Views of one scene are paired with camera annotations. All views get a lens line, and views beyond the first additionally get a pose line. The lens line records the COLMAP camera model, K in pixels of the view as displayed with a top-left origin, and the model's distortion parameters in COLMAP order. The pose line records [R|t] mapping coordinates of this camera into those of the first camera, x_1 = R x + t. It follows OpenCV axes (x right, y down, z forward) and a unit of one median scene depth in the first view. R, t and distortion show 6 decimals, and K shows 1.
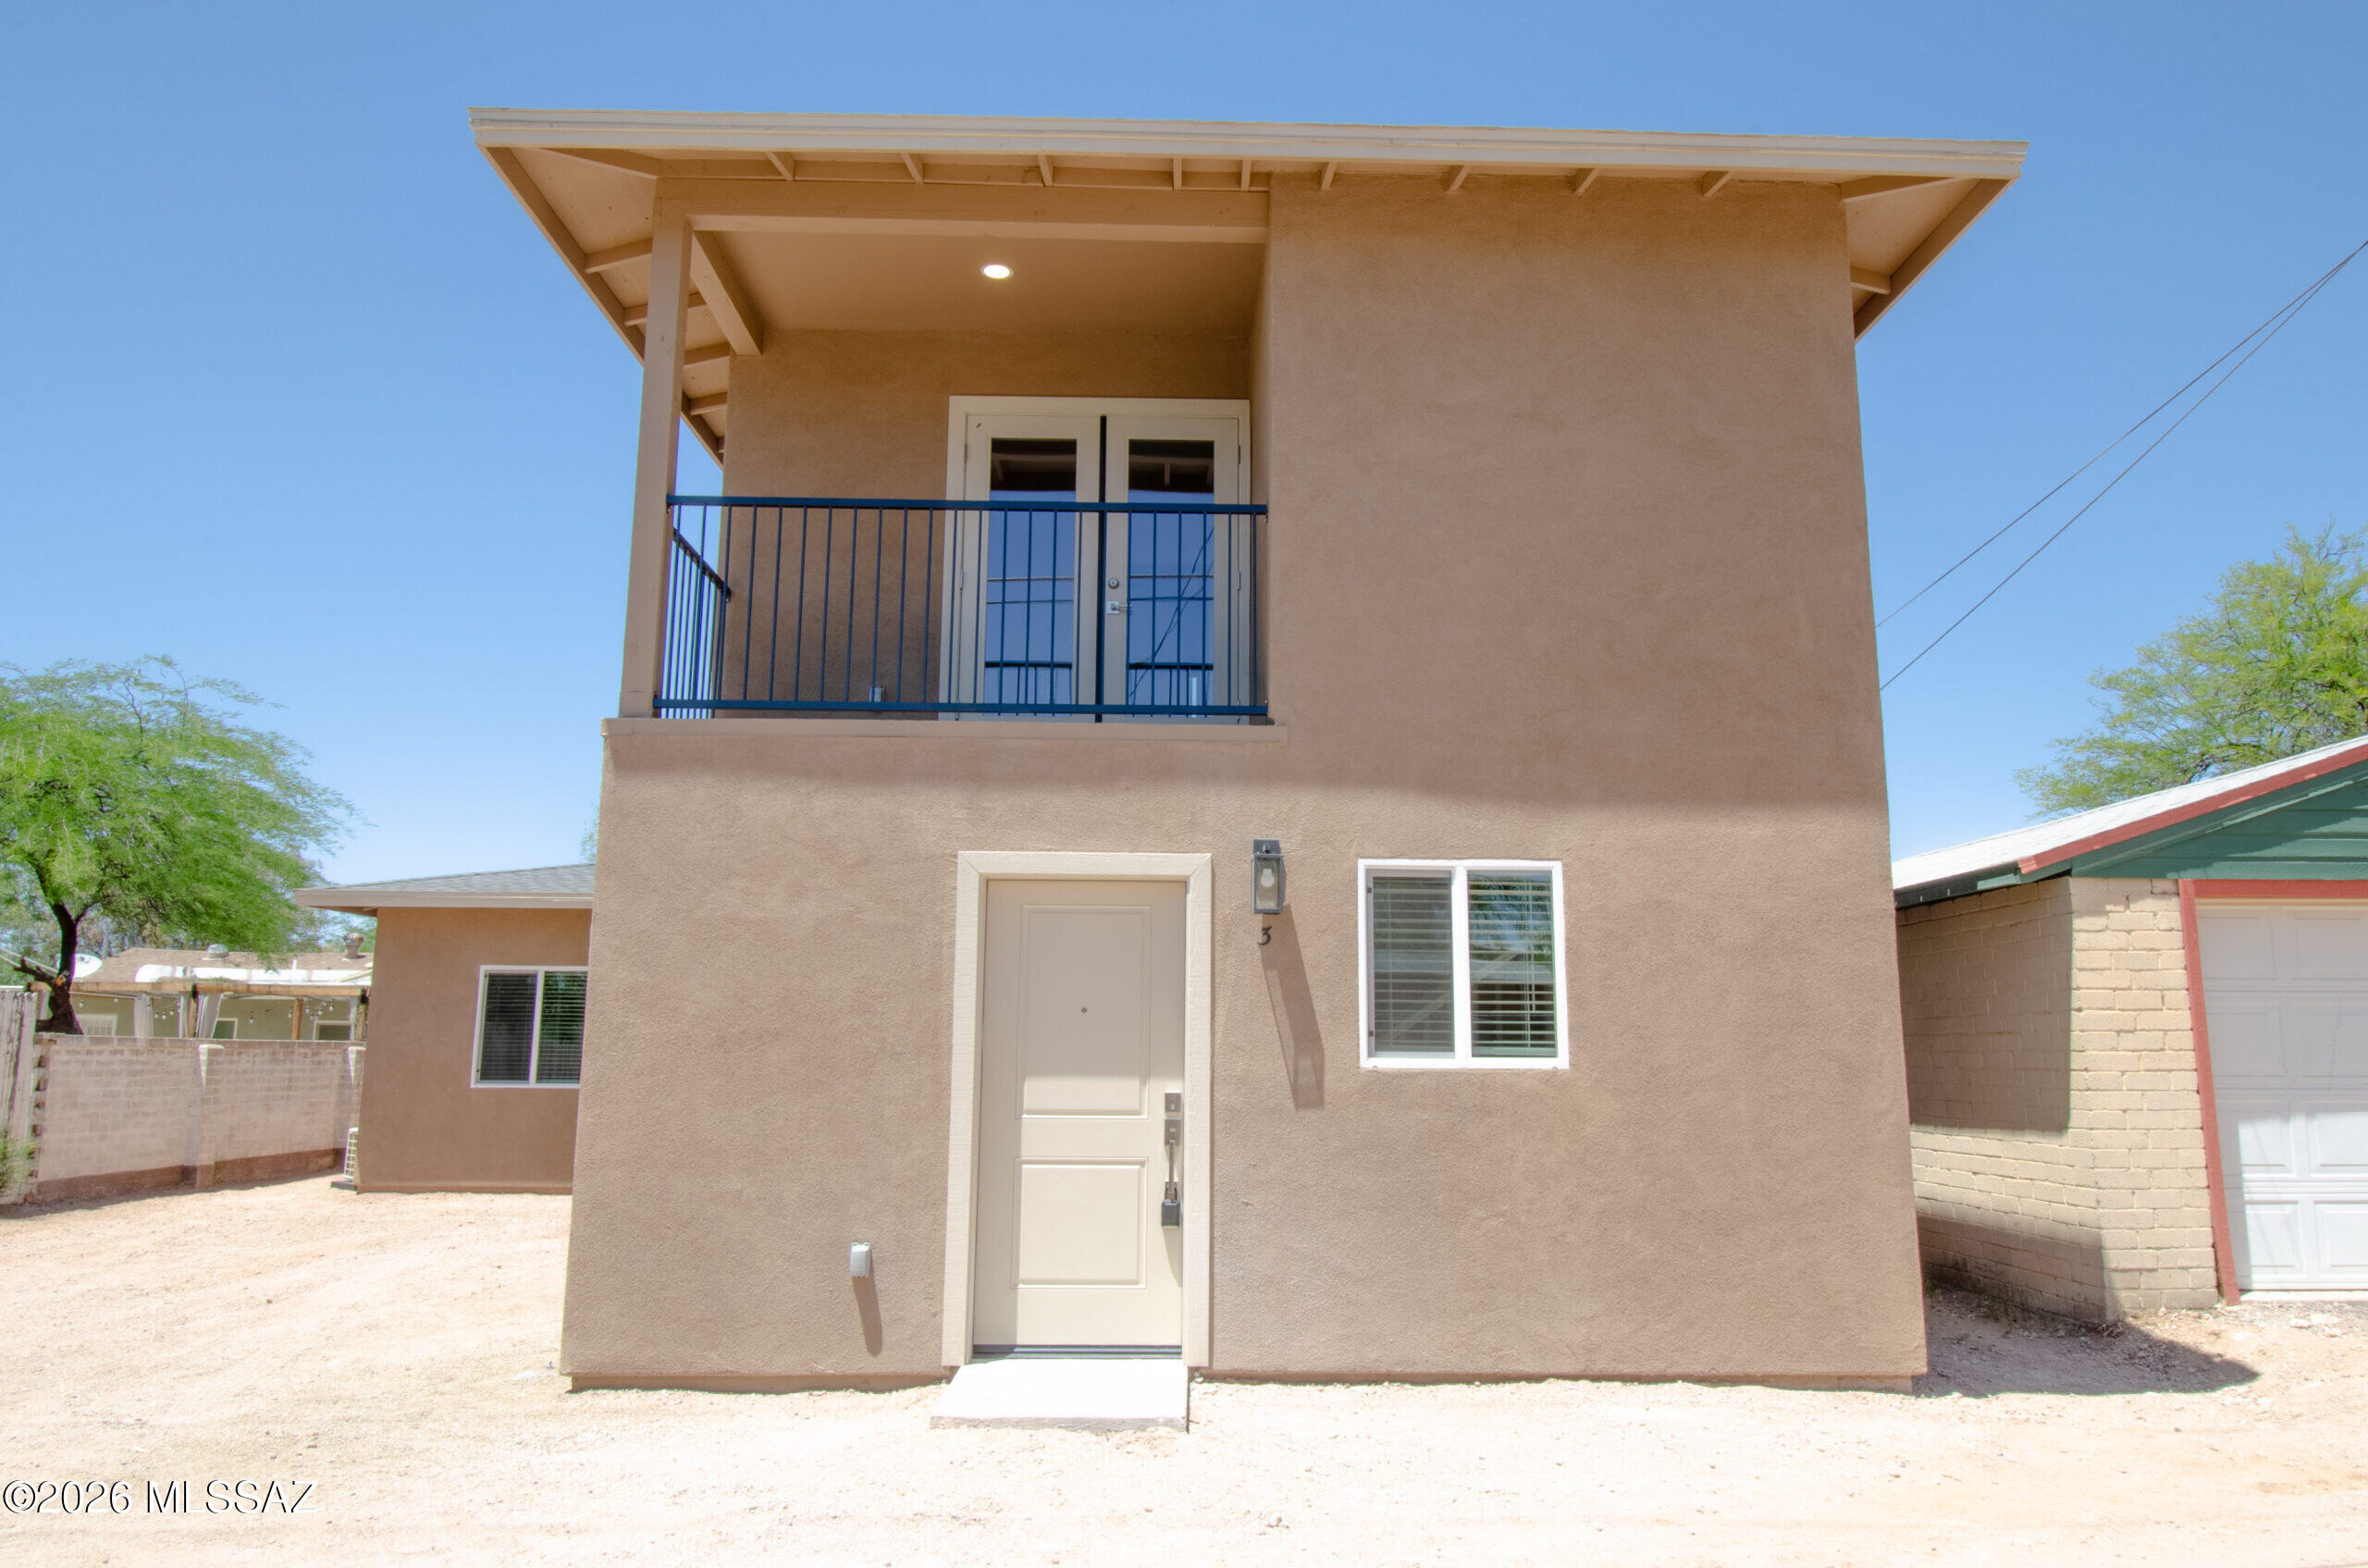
lens RADIAL K [[1515.5, 0, 1189.5], [0, 1515.5, 785.1], [0, 0, 1]] dist [0.003543, -0.005782]
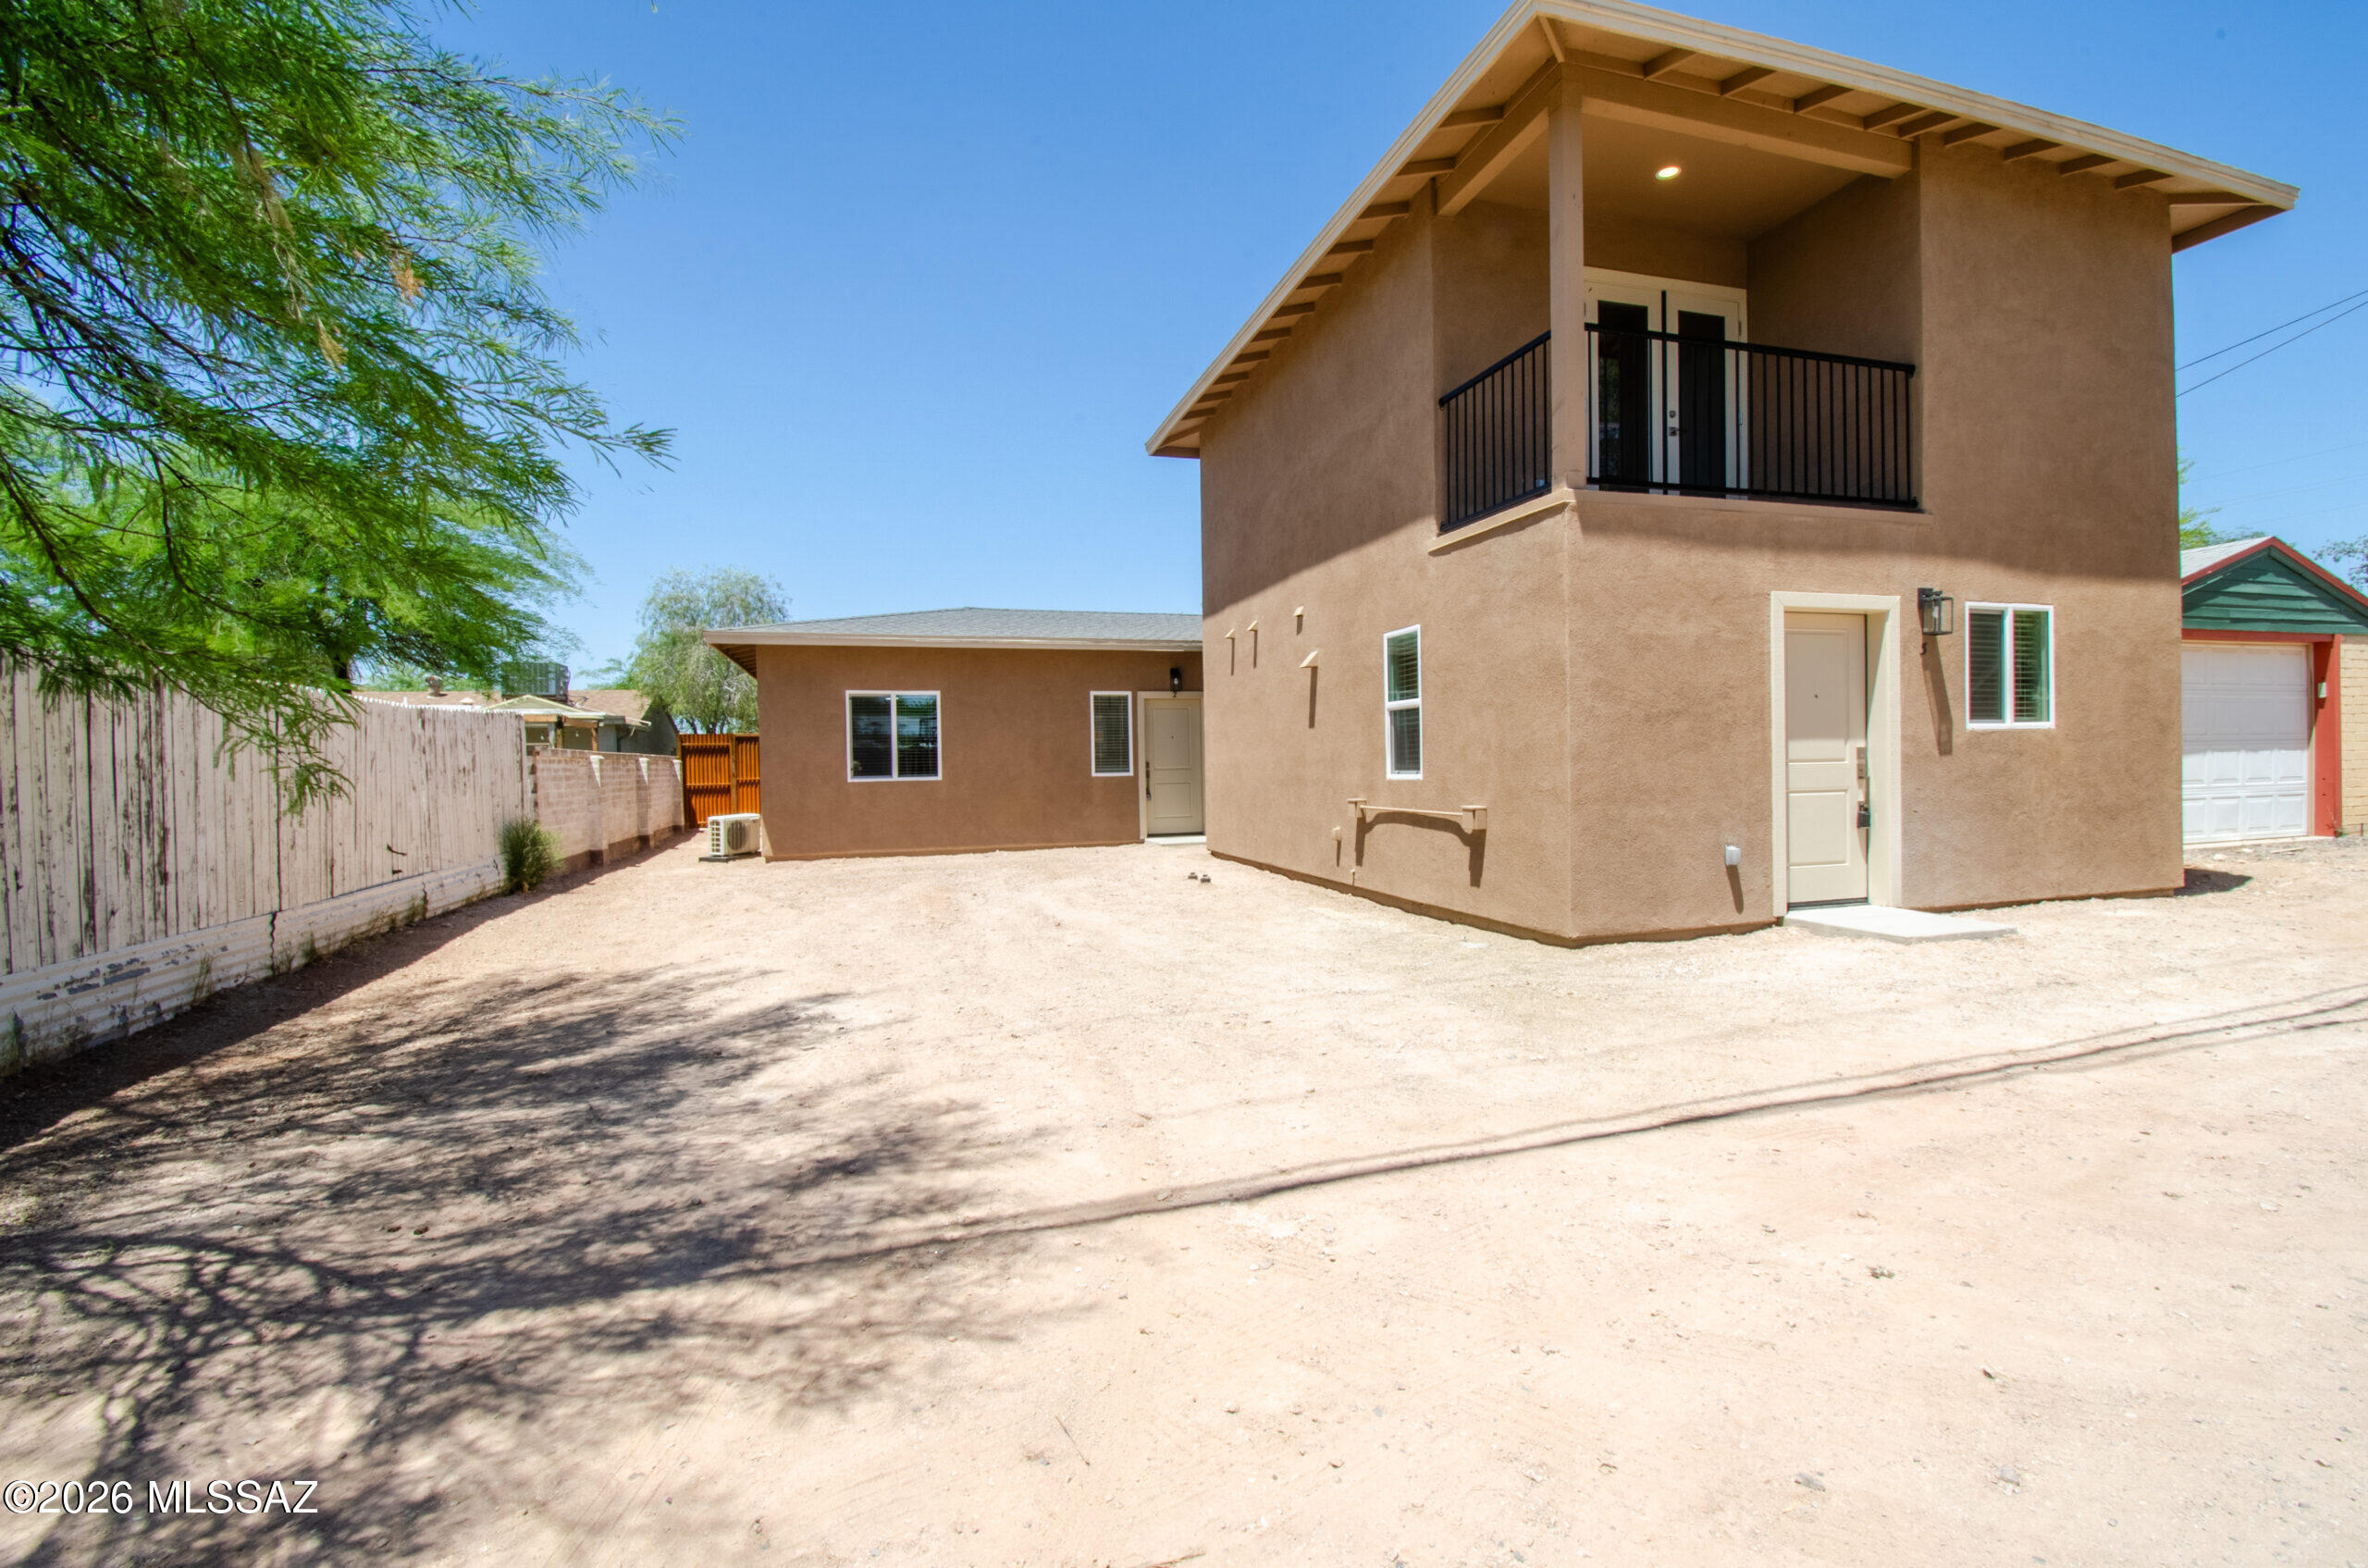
lens RADIAL K [[1034.3, 0, 1183.0], [0, 1034.3, 777.4], [0, 0, 1]] dist [-0.020634, -0.001561]
pose [[0.966590, -0.027988, 0.254793, -0.980769], [-0.020758, 0.982209, 0.186641, 0.046907], [-0.255484, -0.185694, 0.948813, 0.150530]]
